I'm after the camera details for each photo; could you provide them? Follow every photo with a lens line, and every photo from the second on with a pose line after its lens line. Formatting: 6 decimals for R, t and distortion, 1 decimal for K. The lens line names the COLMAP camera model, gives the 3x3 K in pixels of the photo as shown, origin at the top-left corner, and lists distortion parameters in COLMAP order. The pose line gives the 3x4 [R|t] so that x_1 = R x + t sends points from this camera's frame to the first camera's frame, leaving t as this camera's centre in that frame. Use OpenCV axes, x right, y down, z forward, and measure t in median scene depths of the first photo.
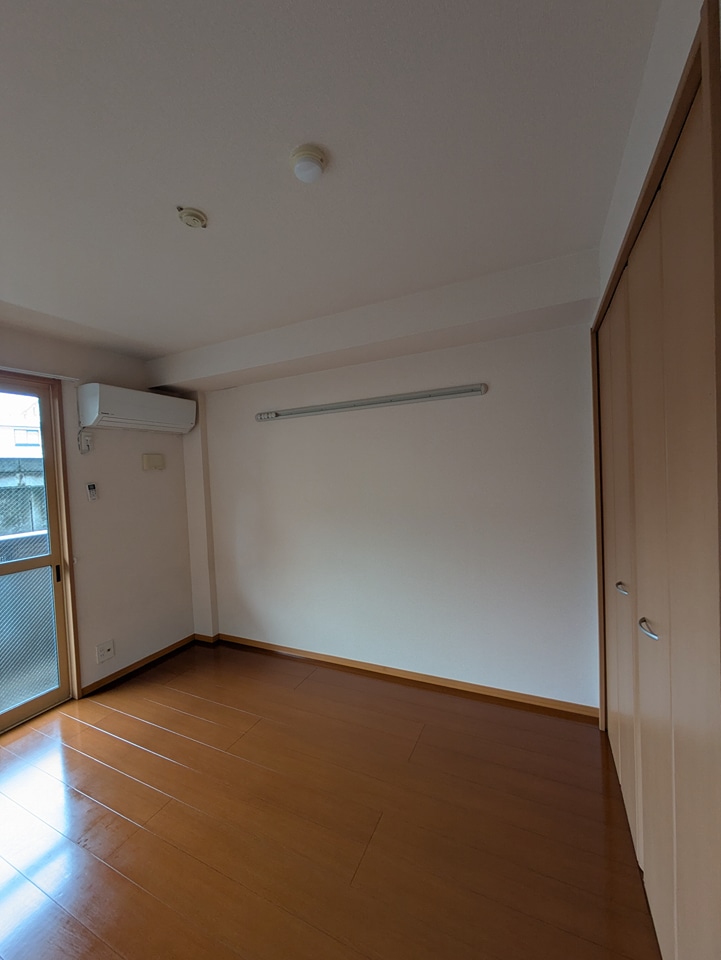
lens RADIAL K [[379.1, 0, 360.7], [0, 379.1, 478.9], [0, 0, 1]] dist [-0.007438, 0.000640]
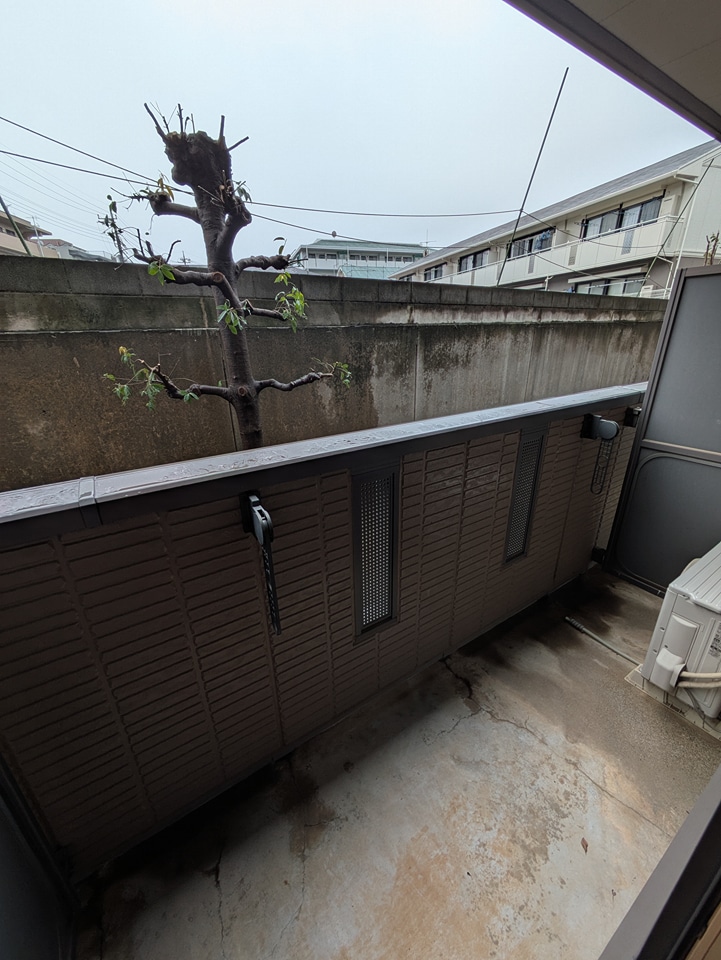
lens RADIAL K [[379.1, 0, 364.2], [0, 379.1, 478.8], [0, 0, 1]] dist [-0.007438, 0.000640]
pose [[0.851477, 0.220676, -0.475699, -0.913446], [-0.037200, 0.930277, 0.364968, 0.059849], [0.523071, -0.293066, 0.800318, 0.401921]]
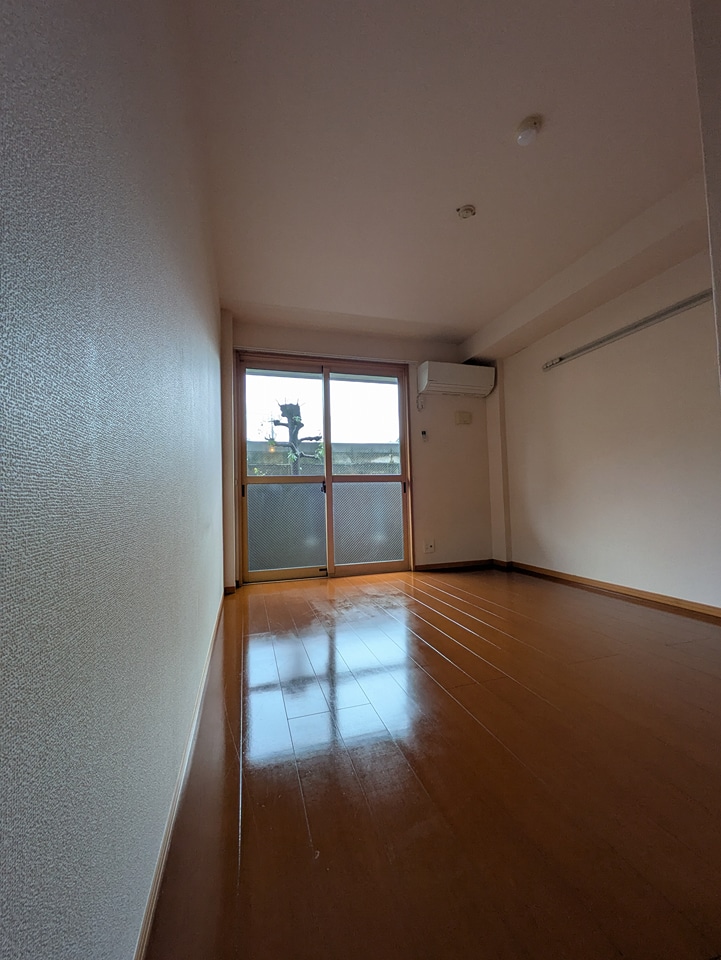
lens RADIAL K [[379.1, 0, 361.0], [0, 379.1, 481.3], [0, 0, 1]] dist [-0.007438, 0.000640]
pose [[0.679597, -0.000776, -0.733585, 0.183994], [-0.022581, 0.999503, -0.021976, 0.213684], [0.733238, 0.031500, 0.679242, -0.161758]]
